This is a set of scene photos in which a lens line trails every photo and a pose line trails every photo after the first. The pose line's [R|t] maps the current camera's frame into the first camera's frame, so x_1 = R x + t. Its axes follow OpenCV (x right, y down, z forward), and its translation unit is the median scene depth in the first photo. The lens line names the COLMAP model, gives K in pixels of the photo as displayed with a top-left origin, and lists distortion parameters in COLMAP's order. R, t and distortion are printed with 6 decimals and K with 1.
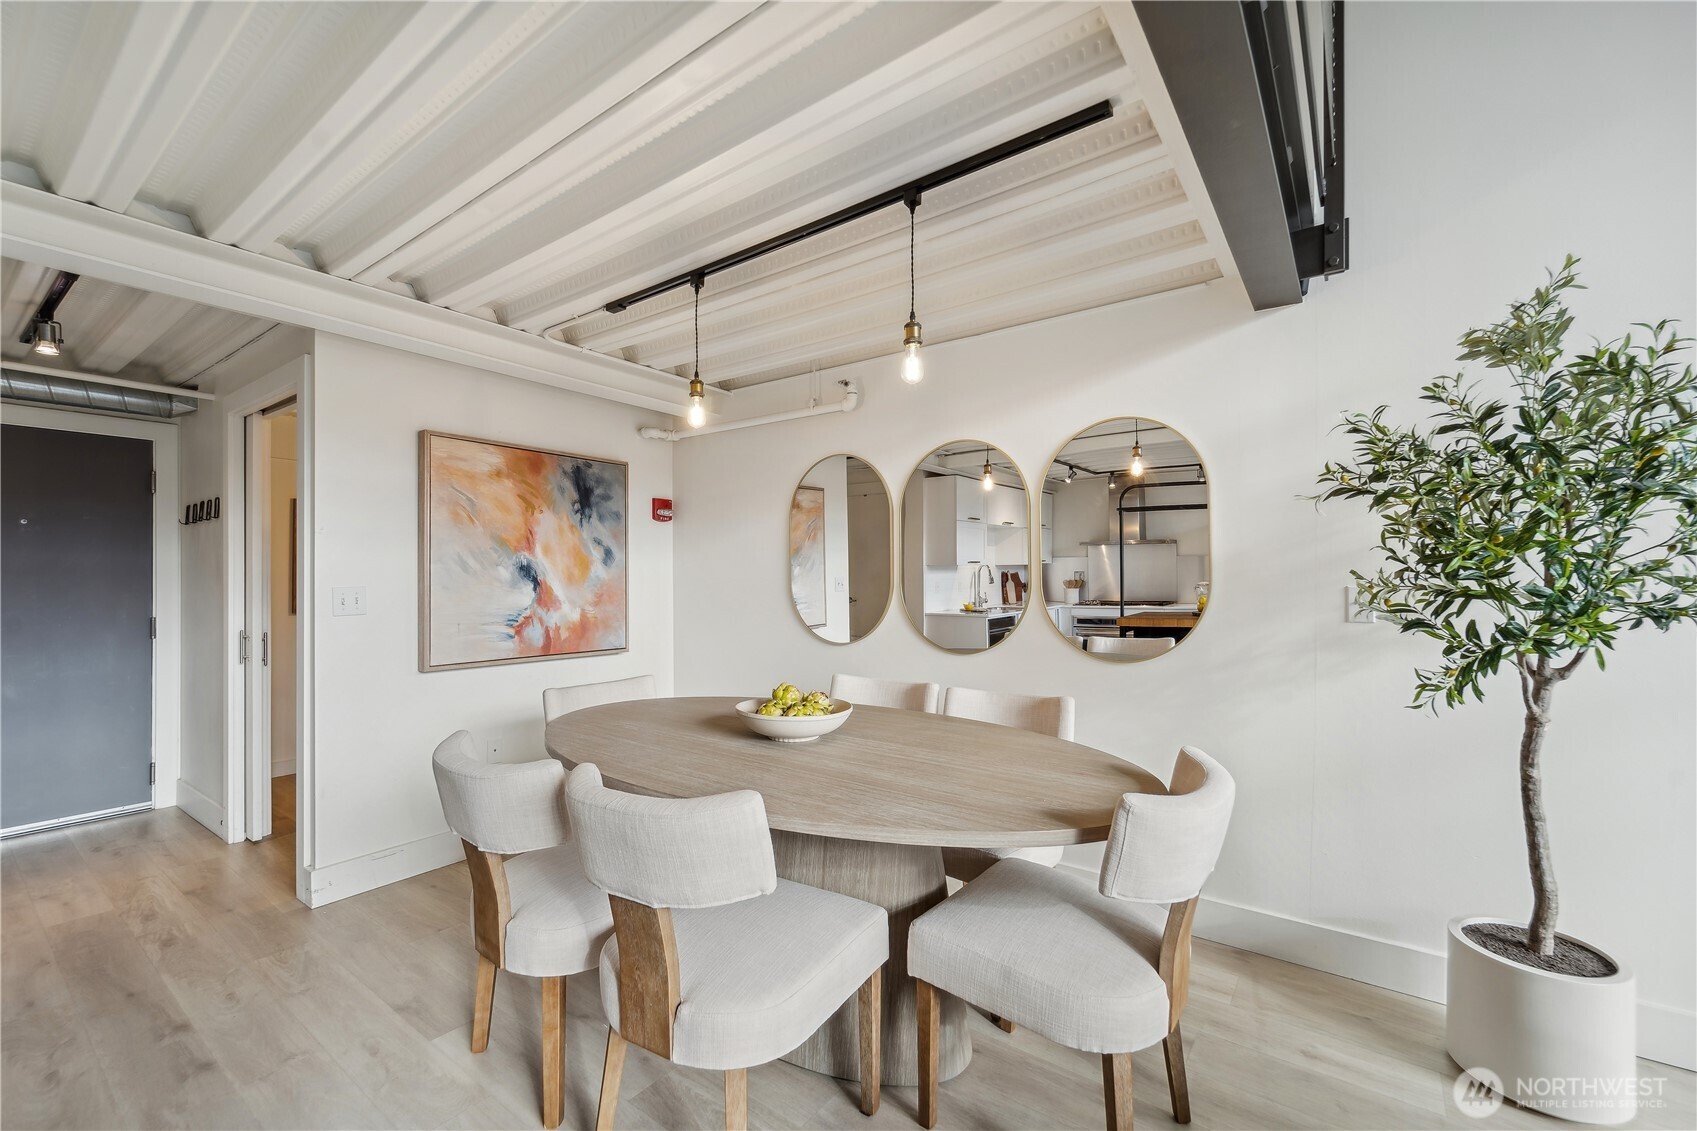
lens RADIAL K [[704.4, 0, 846.6], [0, 704.4, 572.2], [0, 0, 1]] dist [0.001660, -0.000932]
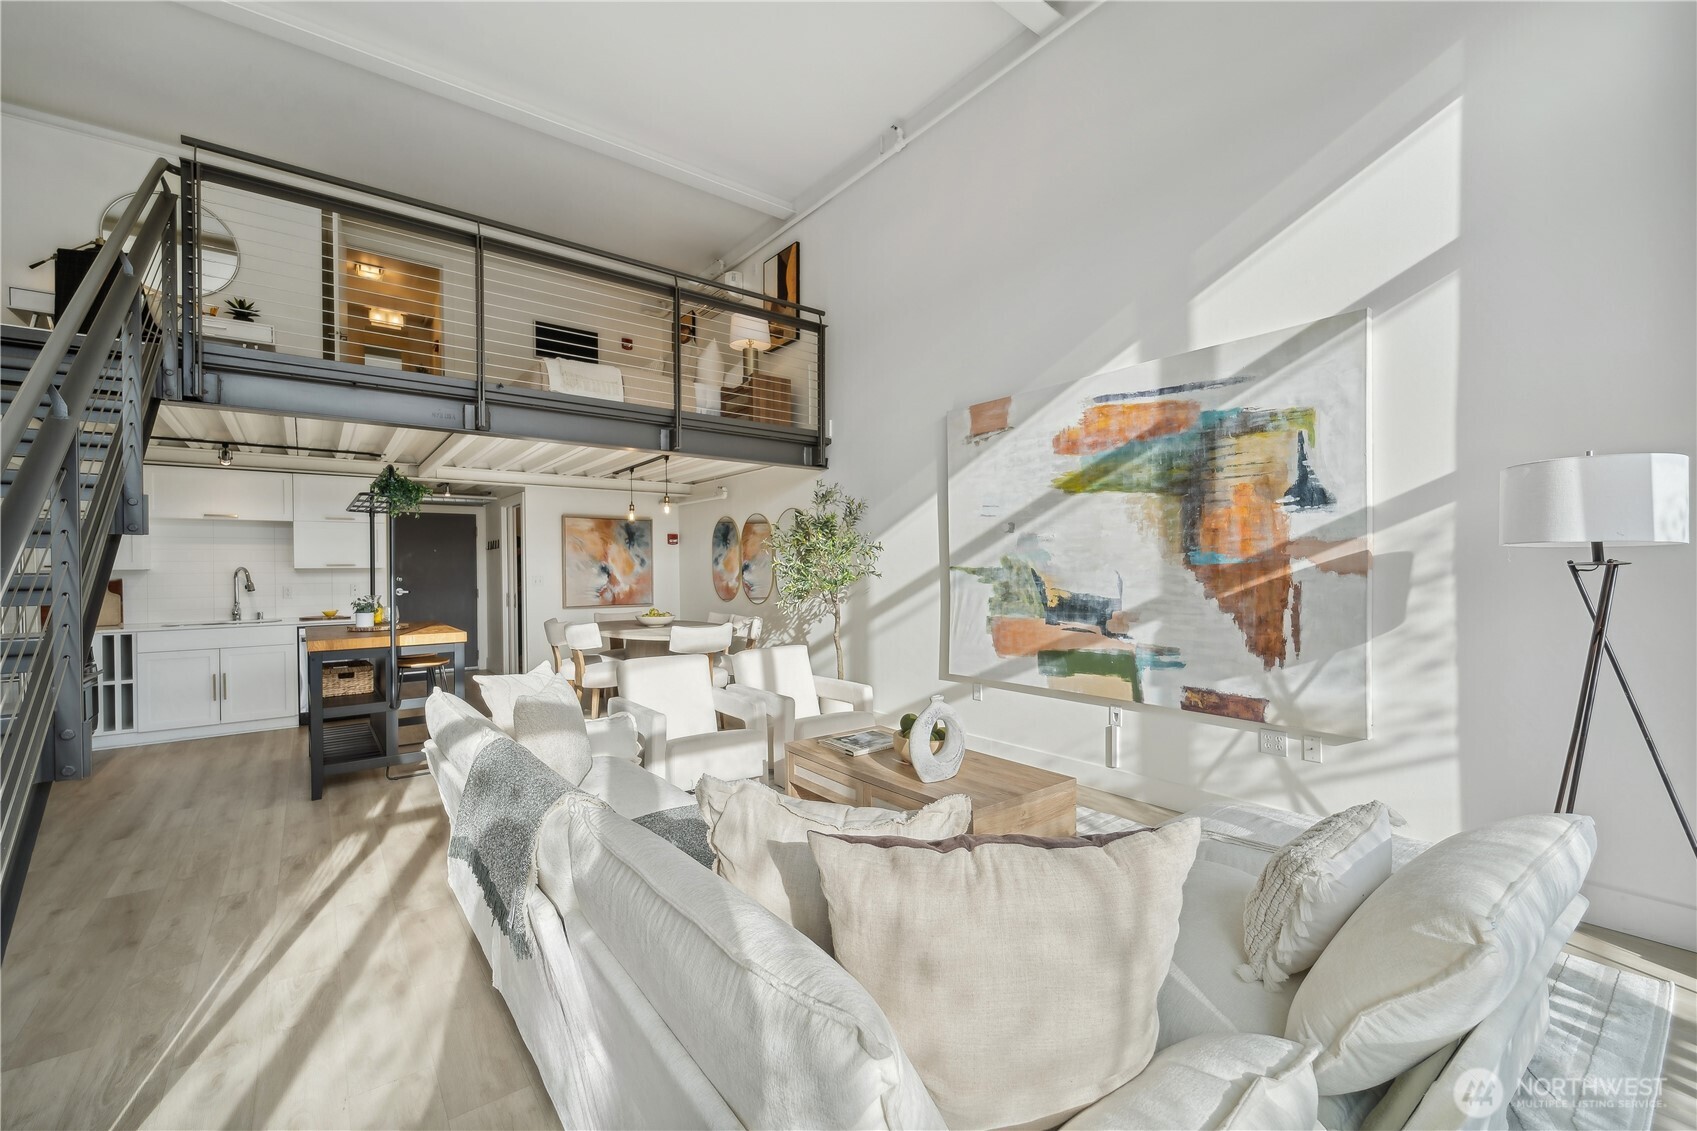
lens RADIAL K [[704.4, 0, 846.6], [0, 704.4, 572.2], [0, 0, 1]] dist [0.001660, -0.000932]
pose [[0.959677, -0.003993, -0.281077, 1.043564], [0.008490, 0.999855, 0.014780, -0.021362], [0.280977, -0.016570, 0.959572, -1.101988]]
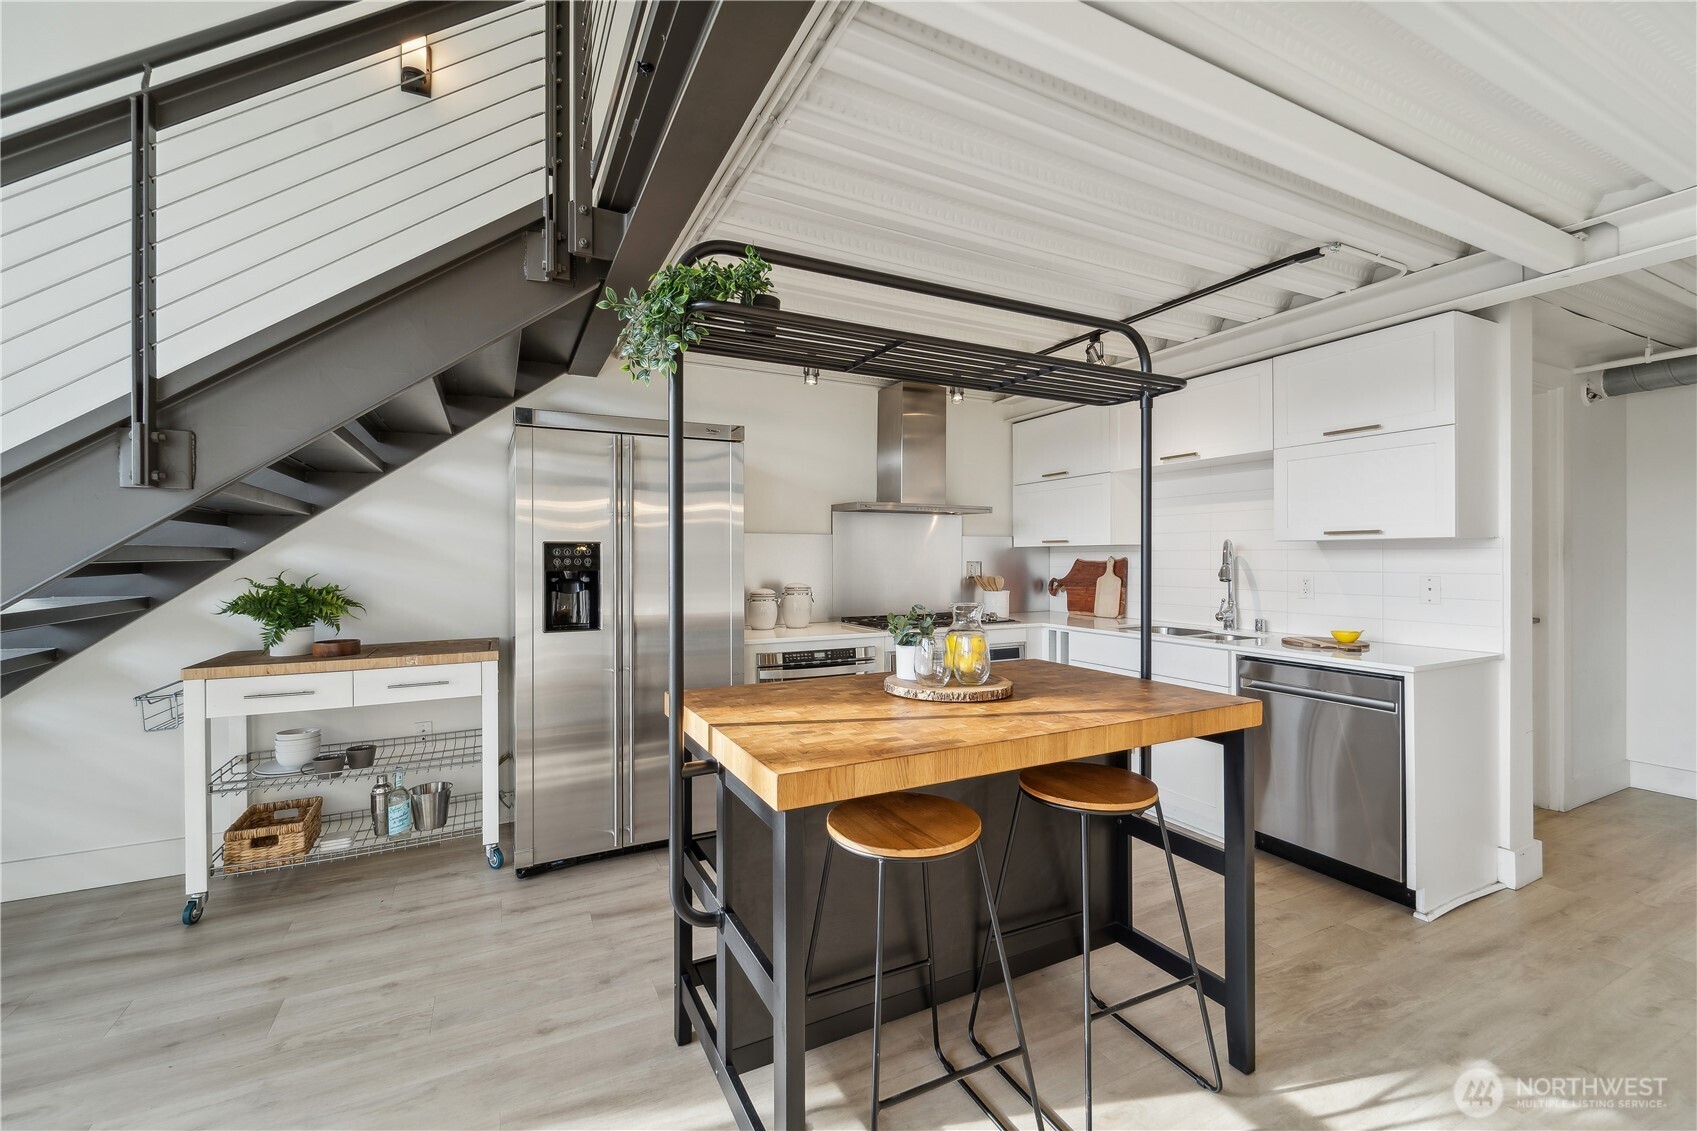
lens RADIAL K [[702.5, 0, 850.2], [0, 702.5, 557.8], [0, 0, 1]] dist [0.000937, -0.000102]
pose [[-0.453136, 0.002916, -0.891437, 0.228371], [0.008756, 0.999961, -0.001180, 0.003440], [0.891398, -0.008340, -0.453144, 0.217362]]
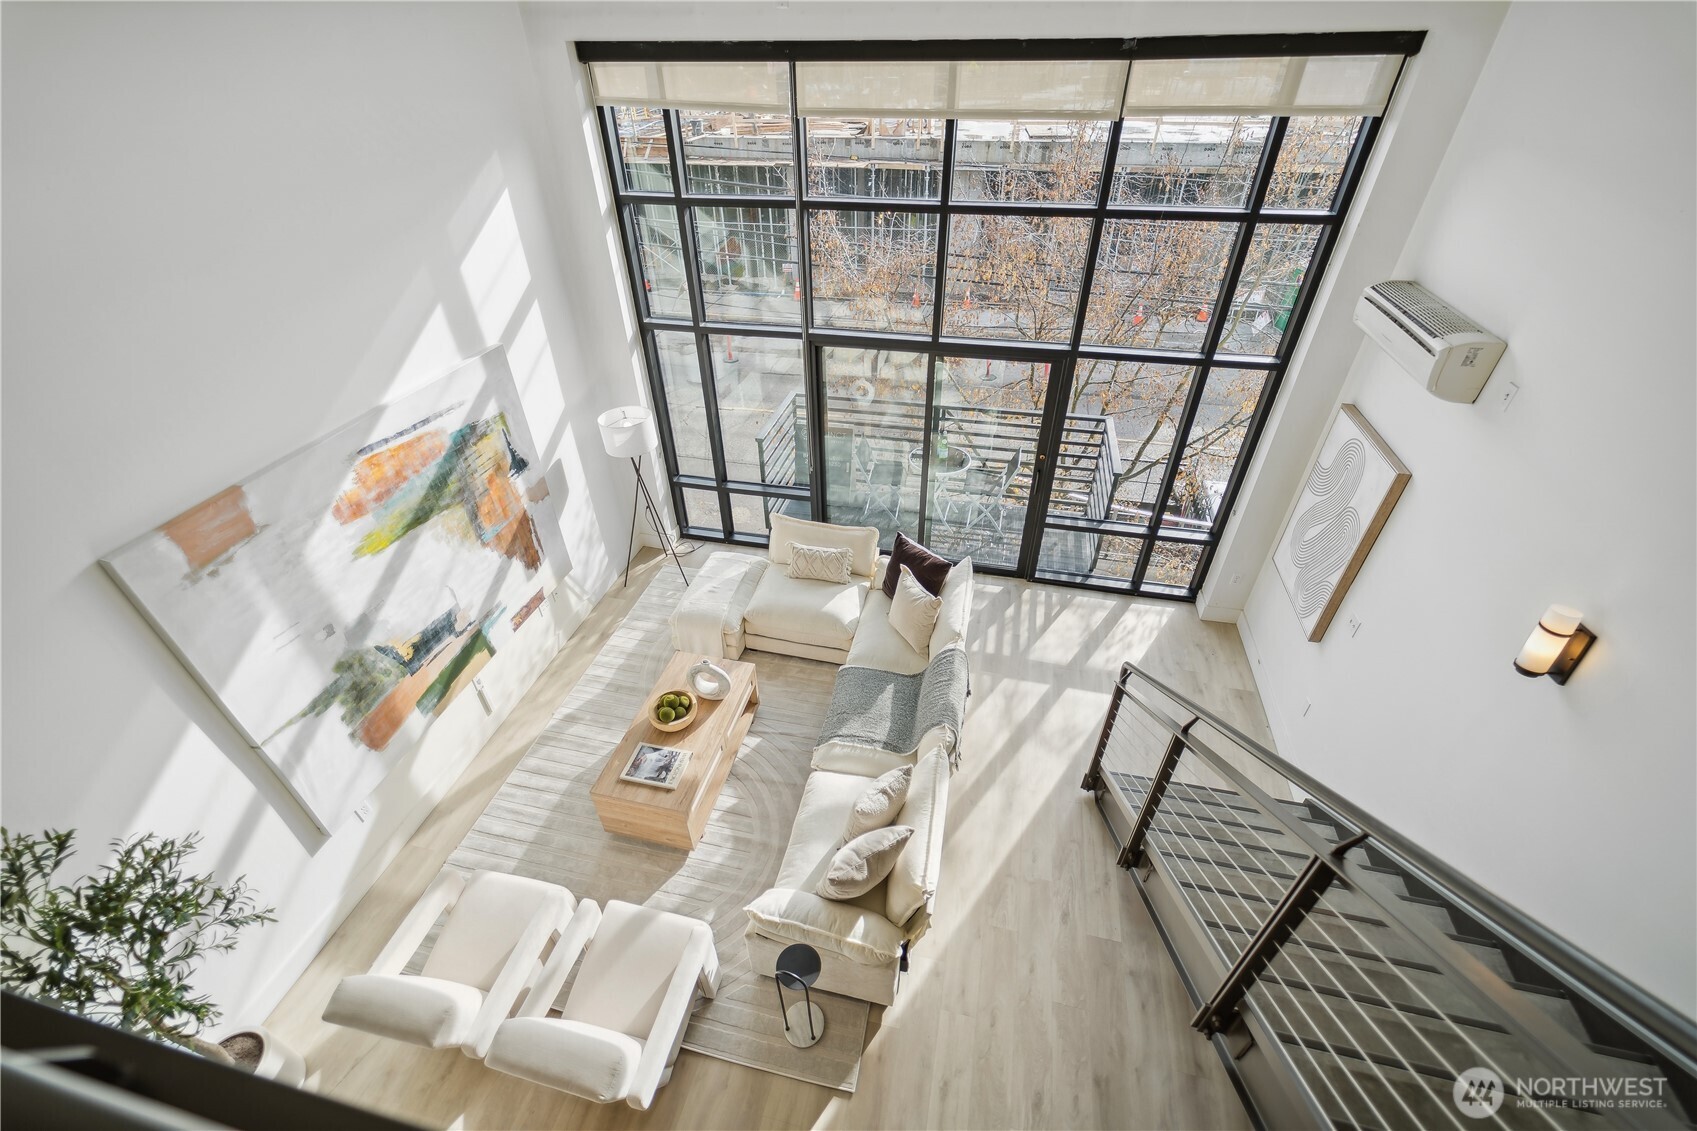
lens RADIAL K [[687.2, 0, 847.8], [0, 687.2, 571.7], [0, 0, 1]] dist [0.000842, -0.000155]
pose [[-0.395653, -0.550756, 0.734933, -0.120544], [0.003490, 0.799324, 0.600890, -0.819351], [-0.918394, 0.240308, -0.314333, -0.101013]]
